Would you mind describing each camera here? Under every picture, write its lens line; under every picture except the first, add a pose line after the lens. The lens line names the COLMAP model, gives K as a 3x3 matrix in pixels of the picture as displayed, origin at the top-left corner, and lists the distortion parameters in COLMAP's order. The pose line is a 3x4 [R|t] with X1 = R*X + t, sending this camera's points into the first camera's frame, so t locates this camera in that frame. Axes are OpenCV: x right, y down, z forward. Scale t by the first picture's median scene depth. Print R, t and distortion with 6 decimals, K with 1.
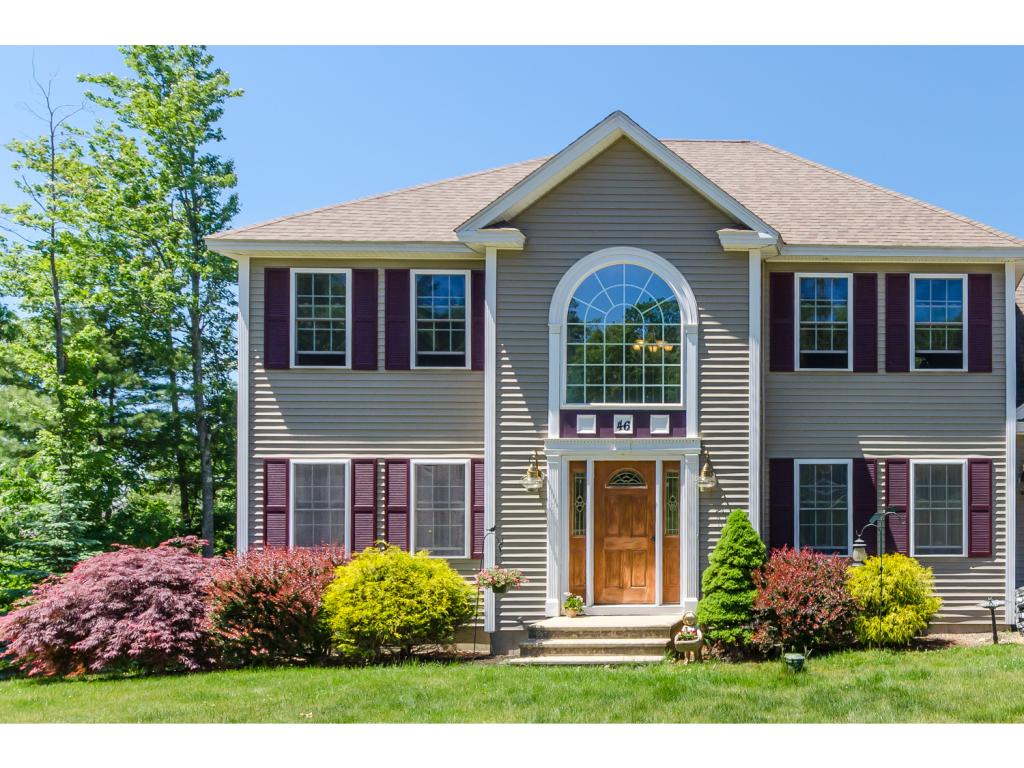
lens RADIAL K [[663.5, 0, 509.9], [0, 663.5, 527.0], [0, 0, 1]] dist [0.006689, 0.002721]
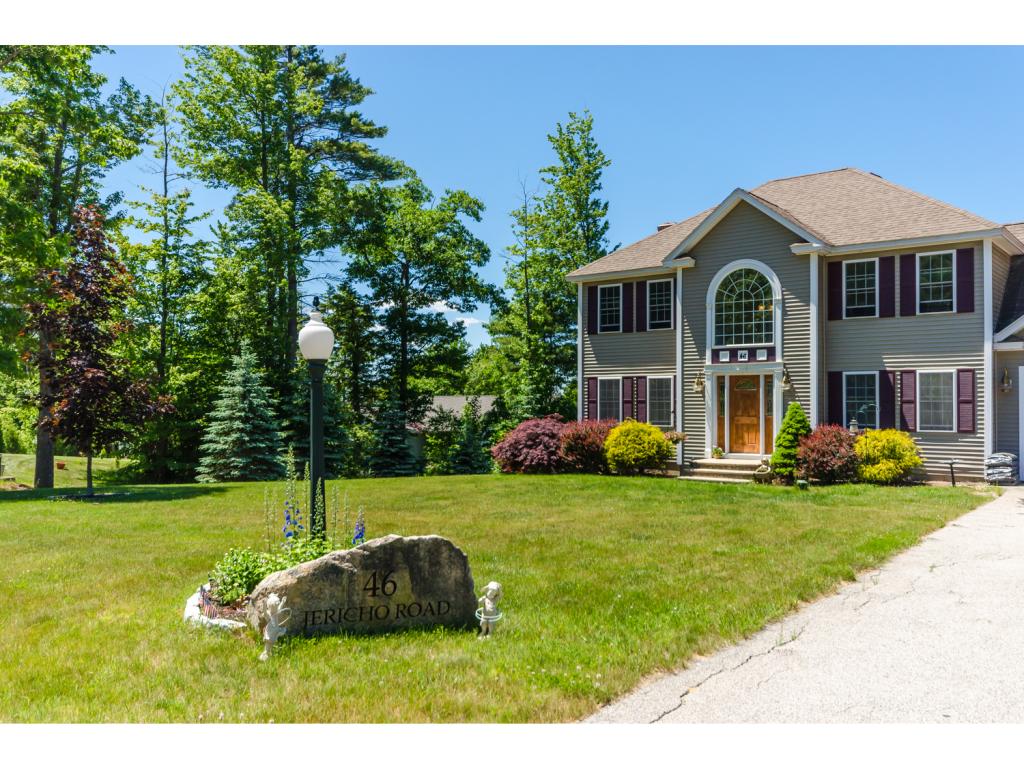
lens RADIAL K [[895.6, 0, 512.0], [0, 895.6, 384.0], [0, 0, 1]] dist [-0.004542, -0.001328]
pose [[0.743419, -0.011083, -0.668734, 1.351677], [0.002433, 0.999901, -0.013867, -0.042619], [0.668822, 0.008682, 0.743372, -1.273085]]
